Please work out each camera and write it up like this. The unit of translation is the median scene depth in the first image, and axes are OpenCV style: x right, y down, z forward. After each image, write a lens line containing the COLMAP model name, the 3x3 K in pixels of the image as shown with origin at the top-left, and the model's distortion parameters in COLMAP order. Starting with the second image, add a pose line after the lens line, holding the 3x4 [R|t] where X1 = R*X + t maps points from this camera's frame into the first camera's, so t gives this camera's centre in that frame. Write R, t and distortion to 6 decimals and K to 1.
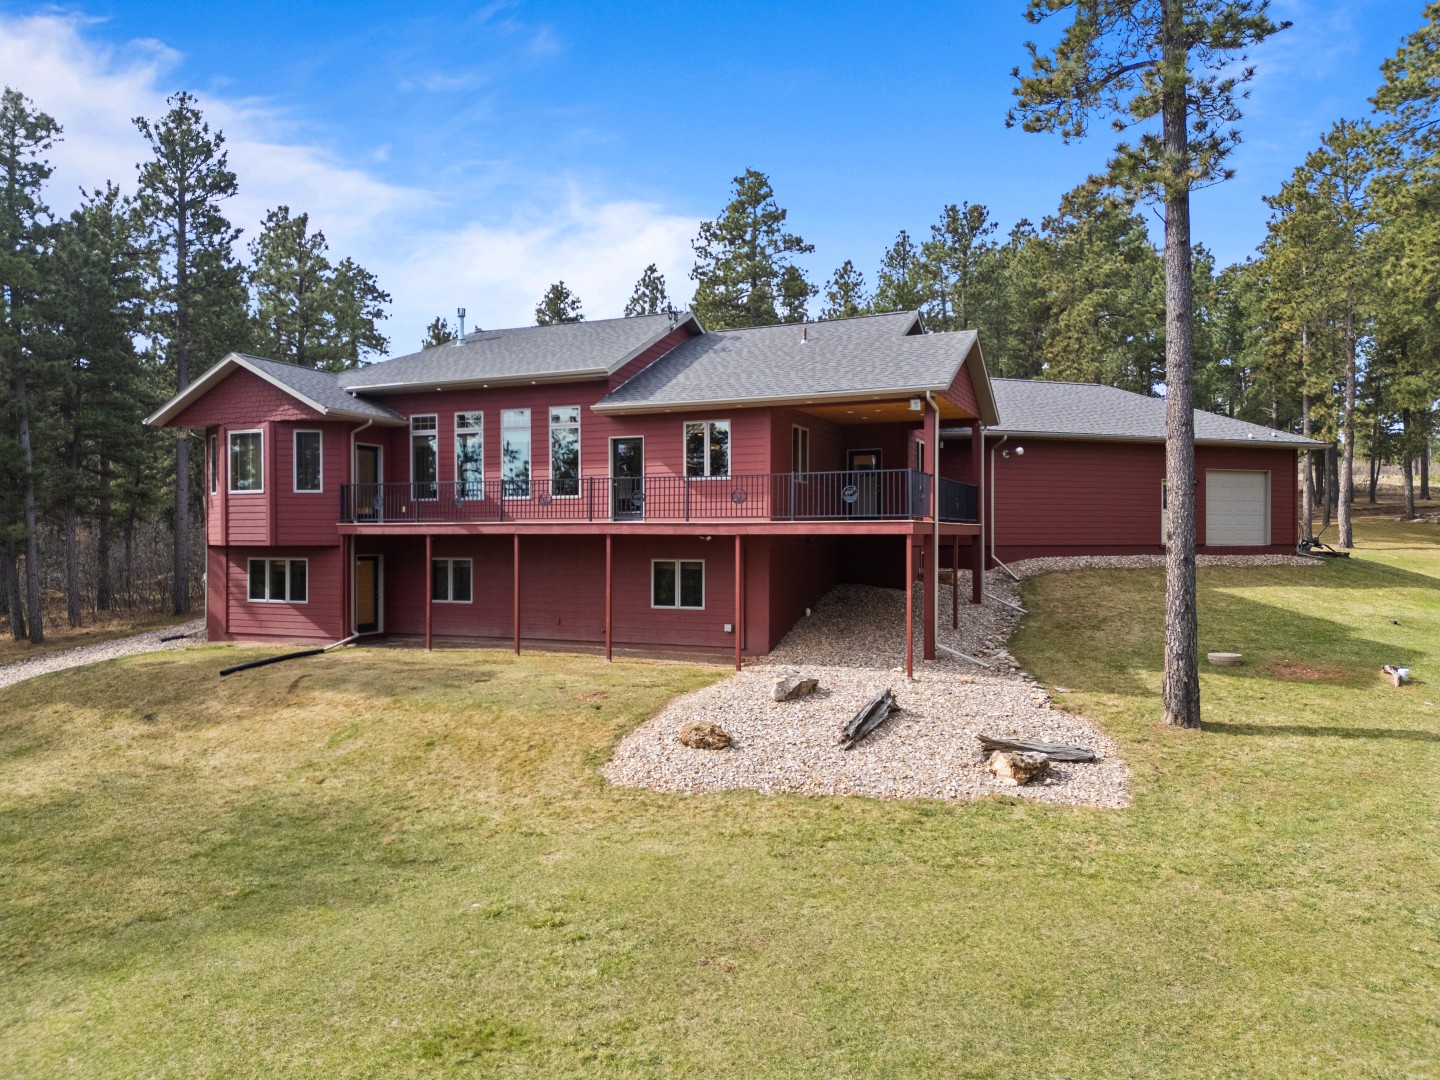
lens RADIAL K [[1001.3, 0, 720.0], [0, 1001.3, 540.0], [0, 0, 1]] dist [0.088927, -0.088189]
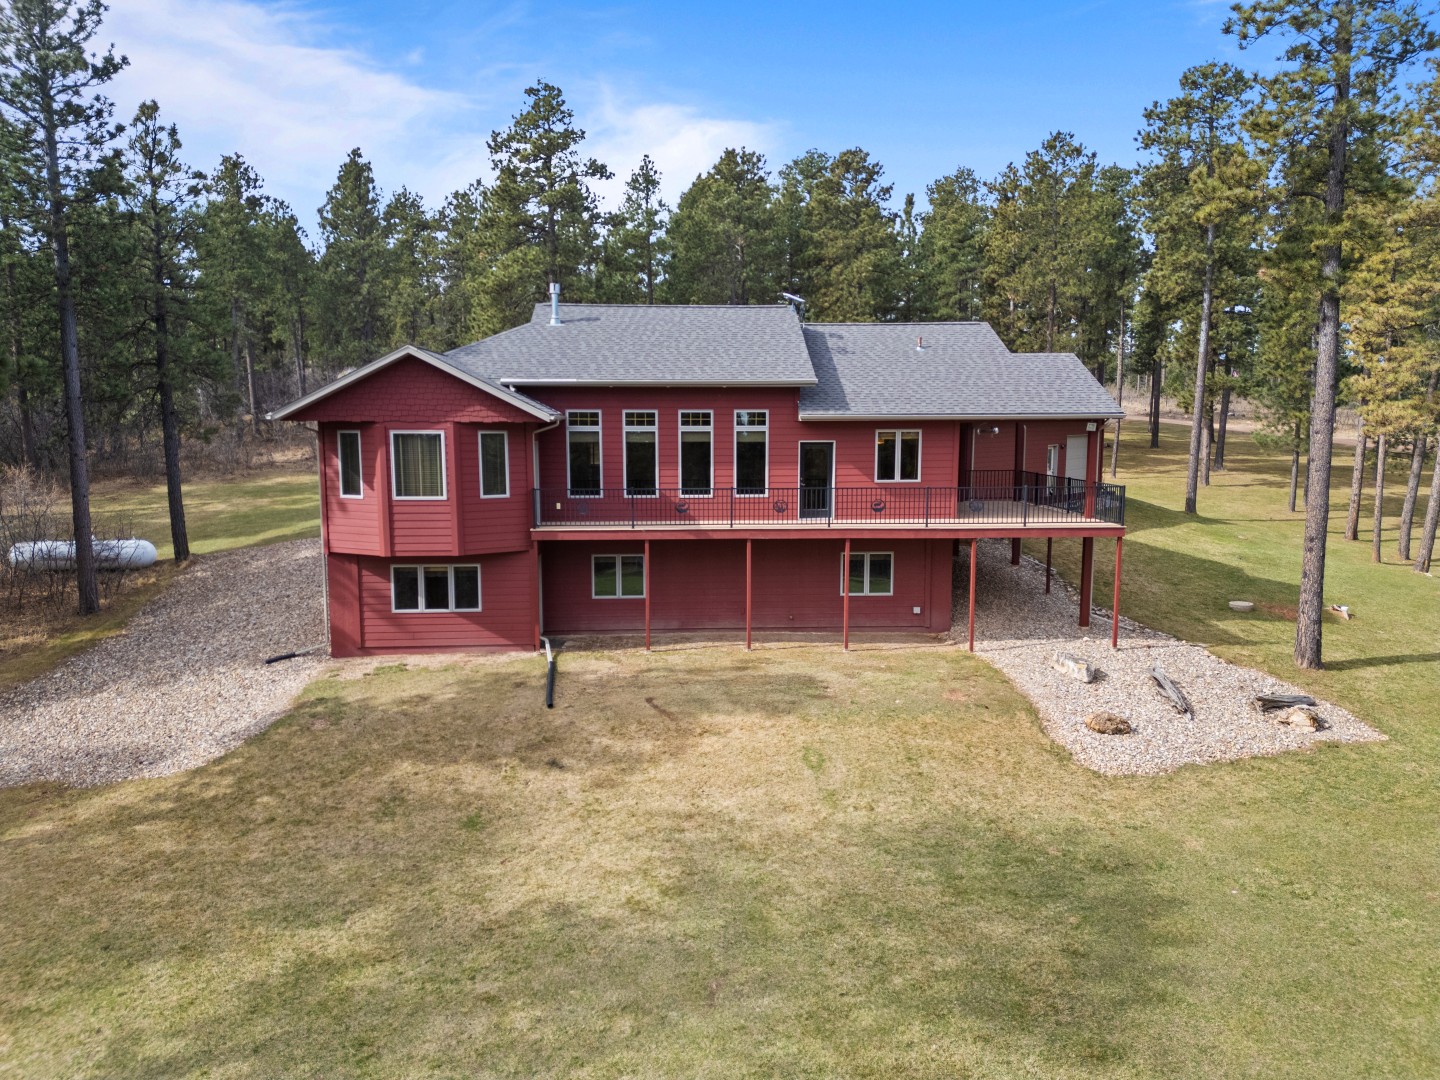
lens RADIAL K [[1001.3, 0, 720.0], [0, 1001.3, 540.0], [0, 0, 1]] dist [0.088927, -0.088189]
pose [[0.890477, -0.056067, 0.451560, -0.633355], [0.001082, 0.992638, 0.121115, -0.118902], [-0.455027, -0.107361, 0.883982, 0.069775]]
